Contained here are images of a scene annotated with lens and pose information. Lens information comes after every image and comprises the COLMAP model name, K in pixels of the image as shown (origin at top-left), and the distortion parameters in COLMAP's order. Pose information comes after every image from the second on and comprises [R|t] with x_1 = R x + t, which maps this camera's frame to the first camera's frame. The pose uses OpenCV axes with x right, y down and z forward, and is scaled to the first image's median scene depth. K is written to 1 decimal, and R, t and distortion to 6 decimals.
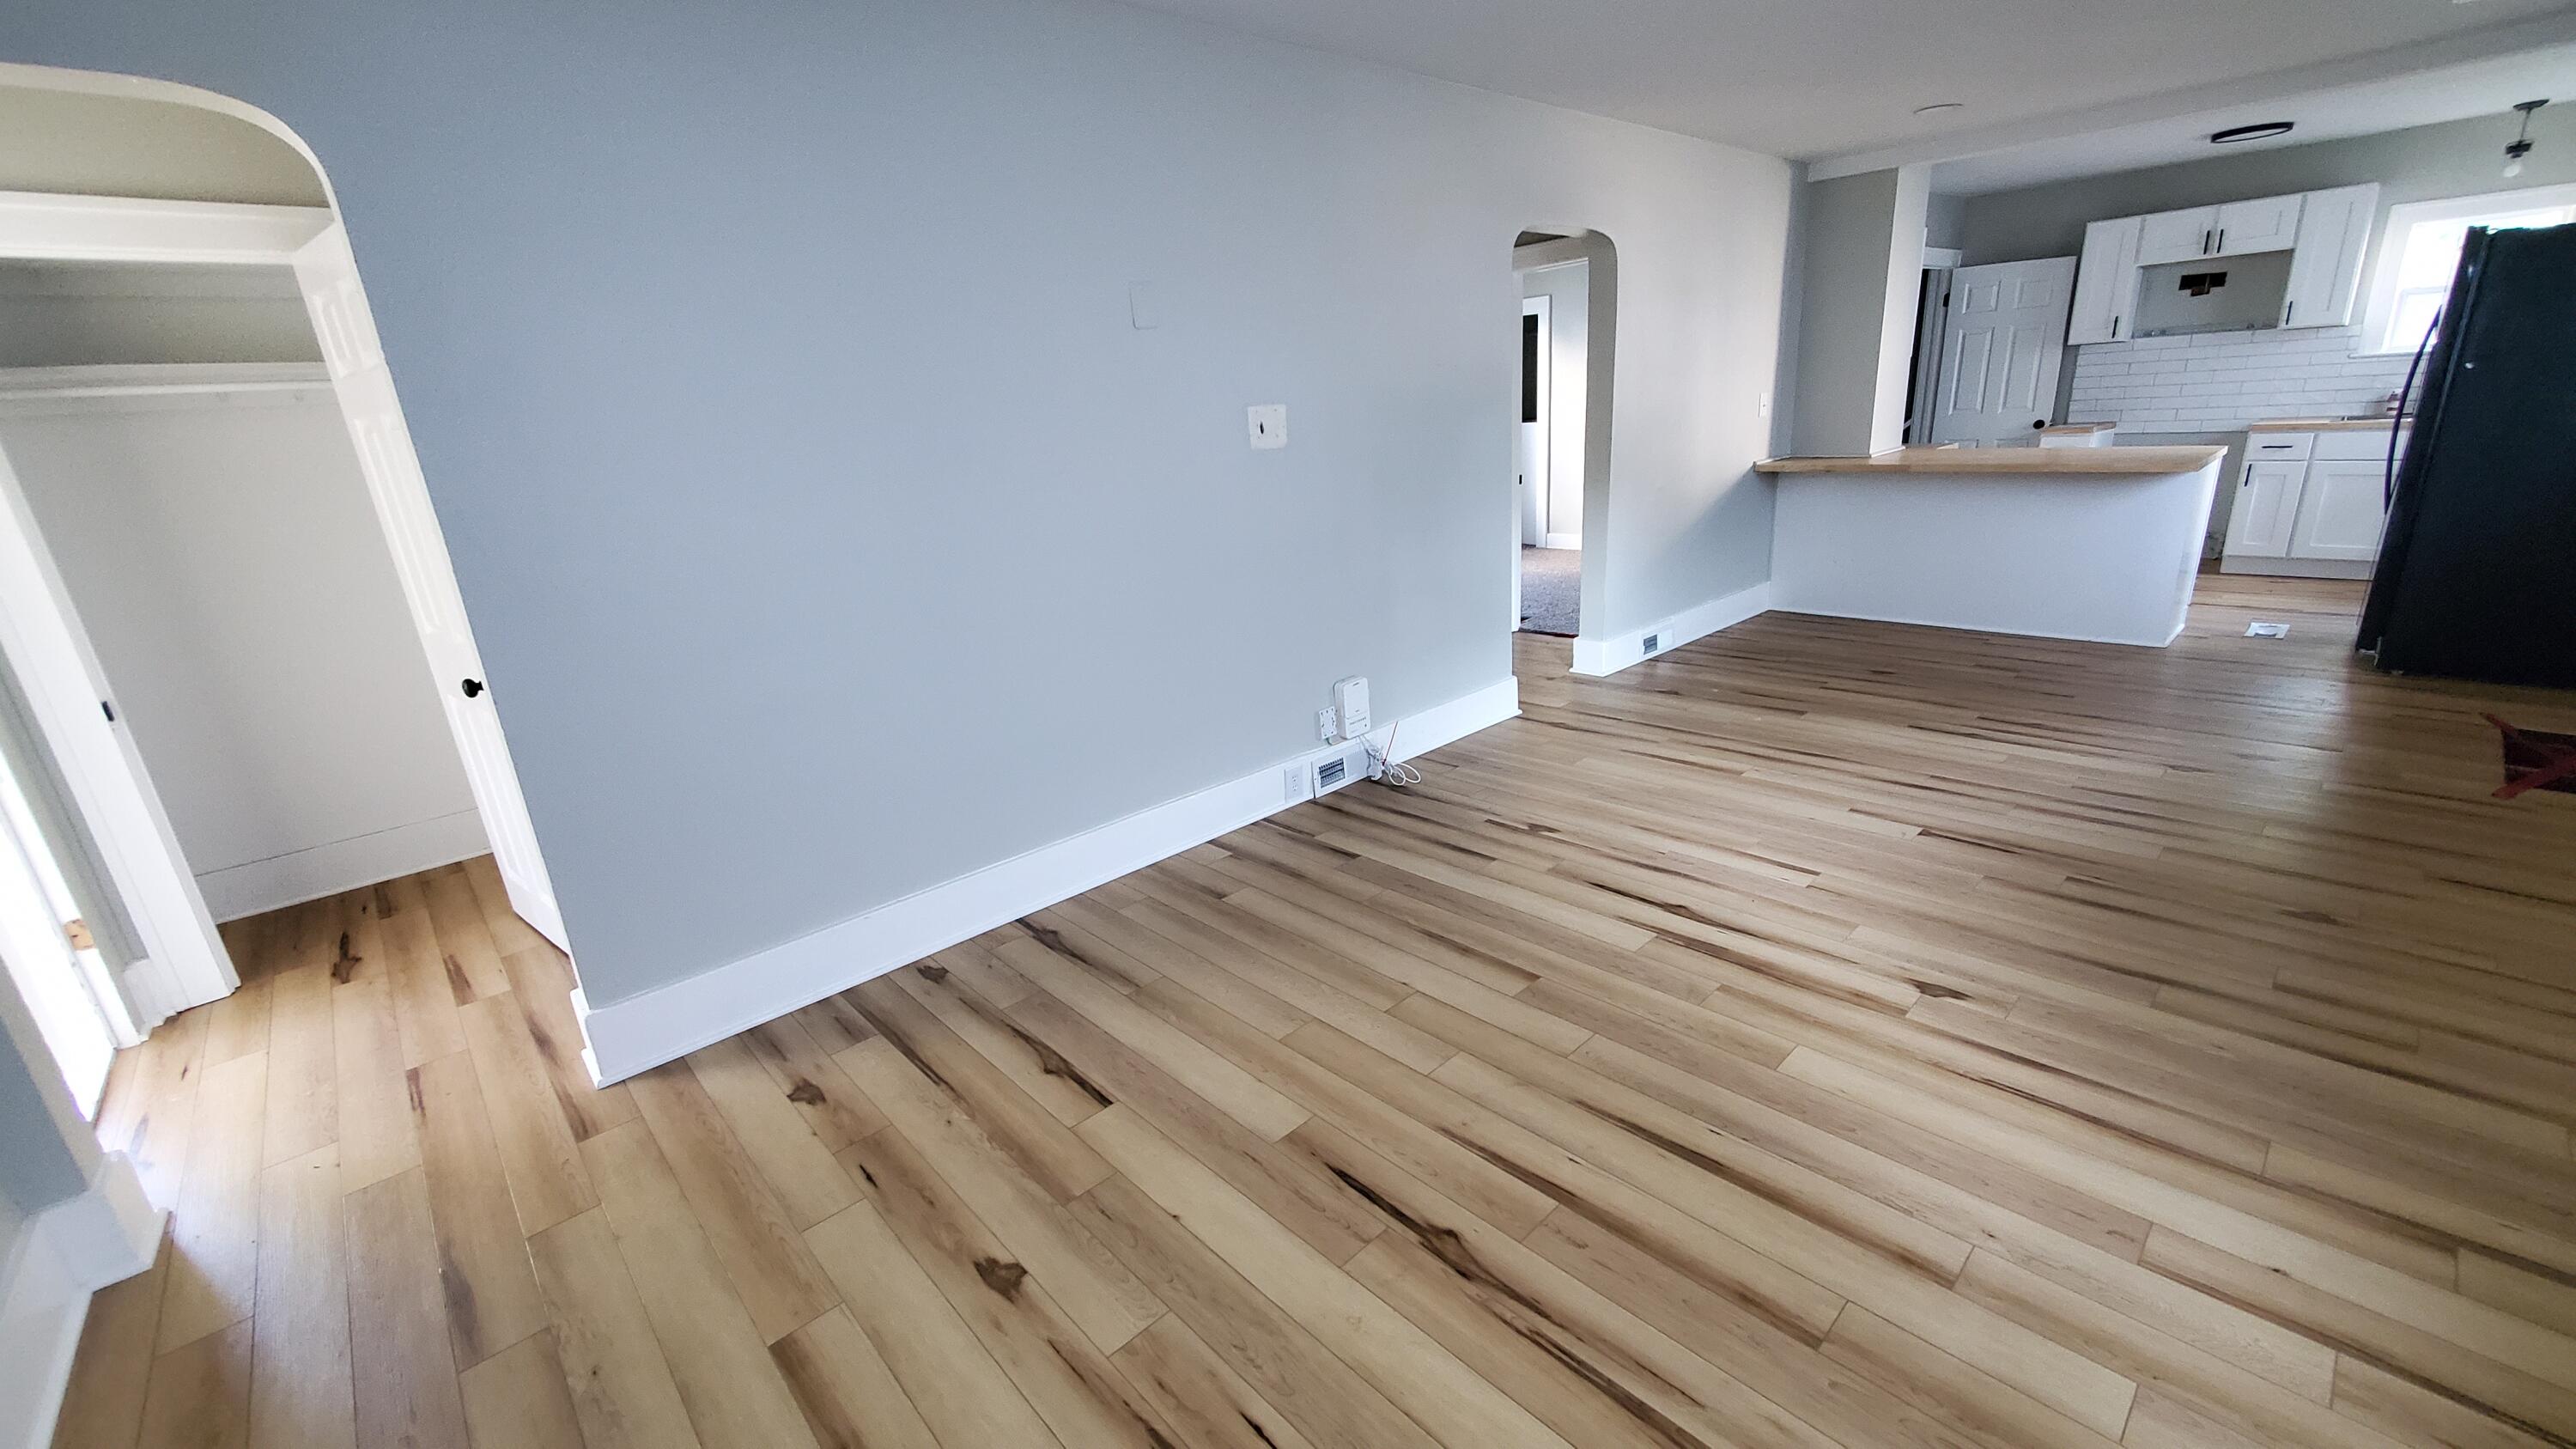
lens RADIAL K [[1037.0, 0, 1283.8], [0, 1037.0, 754.2], [0, 0, 1]] dist [0.000355, 0.000053]
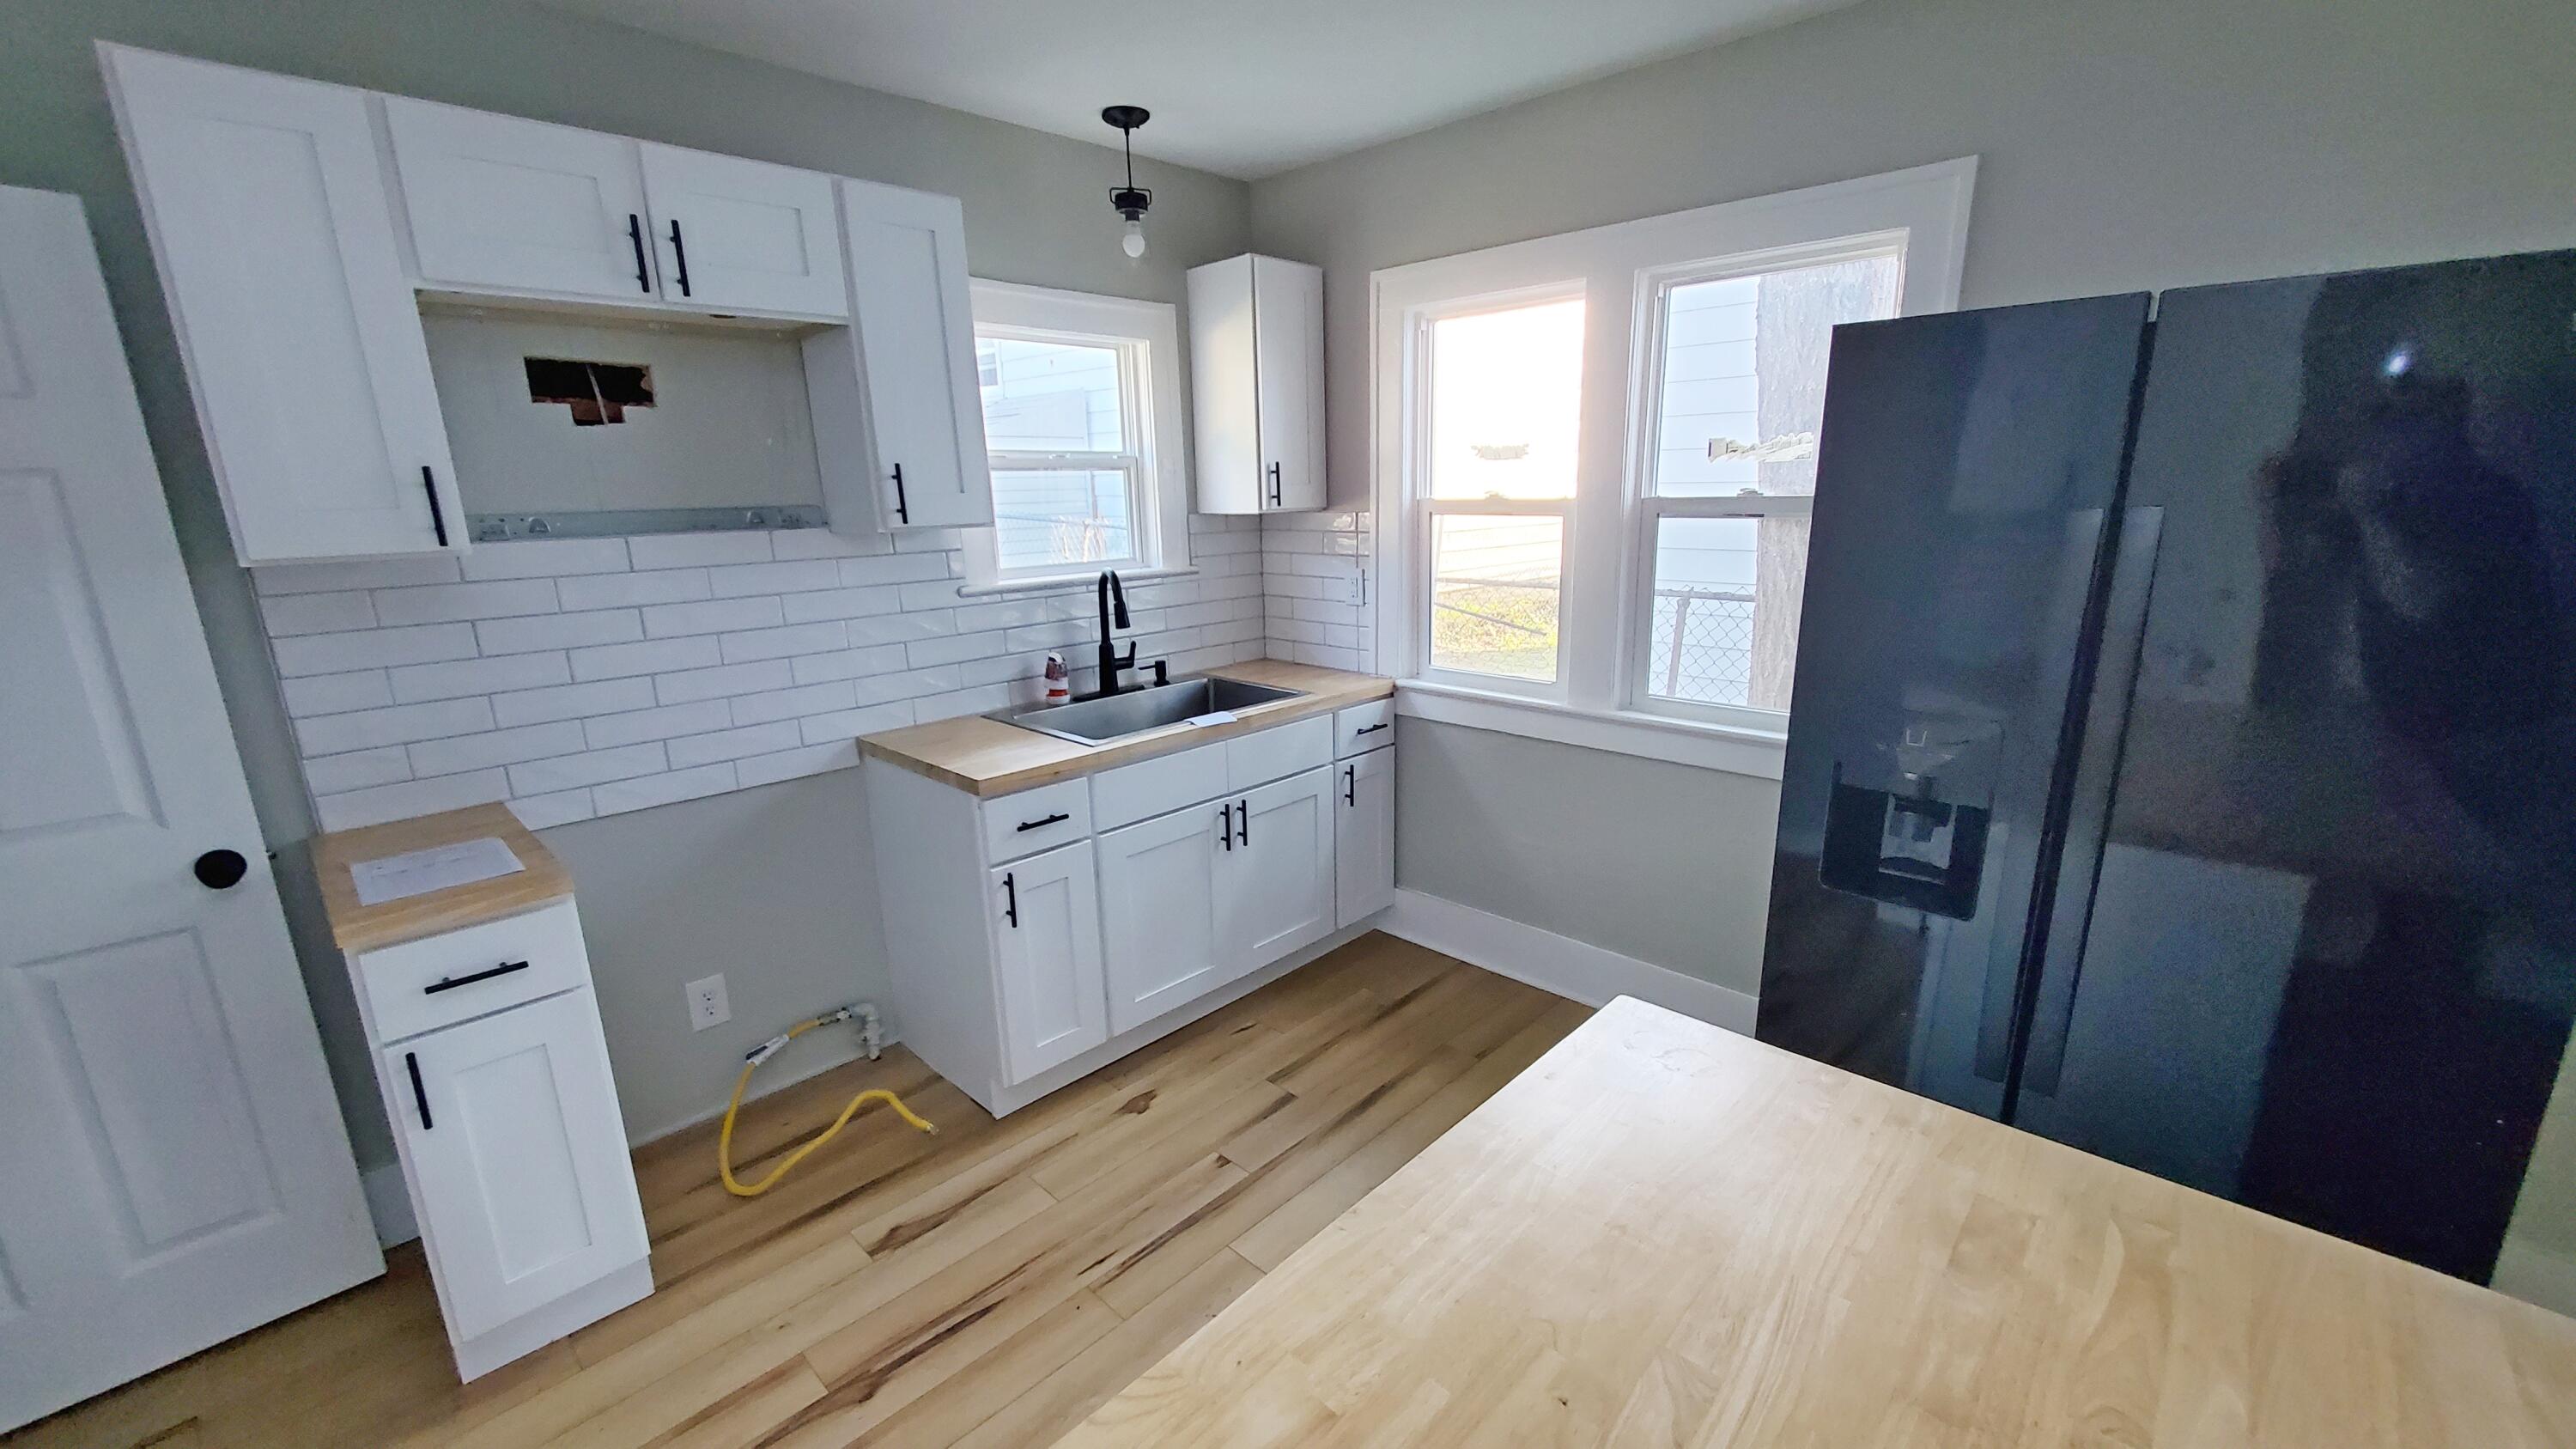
lens RADIAL K [[1037.0, 0, 1283.8], [0, 1037.0, 754.2], [0, 0, 1]] dist [0.000355, 0.000053]
pose [[-0.057748, -0.191601, 0.979772, 0.549426], [0.342590, 0.918012, 0.199716, -0.352308], [-0.937709, 0.347193, 0.012627, 0.865440]]
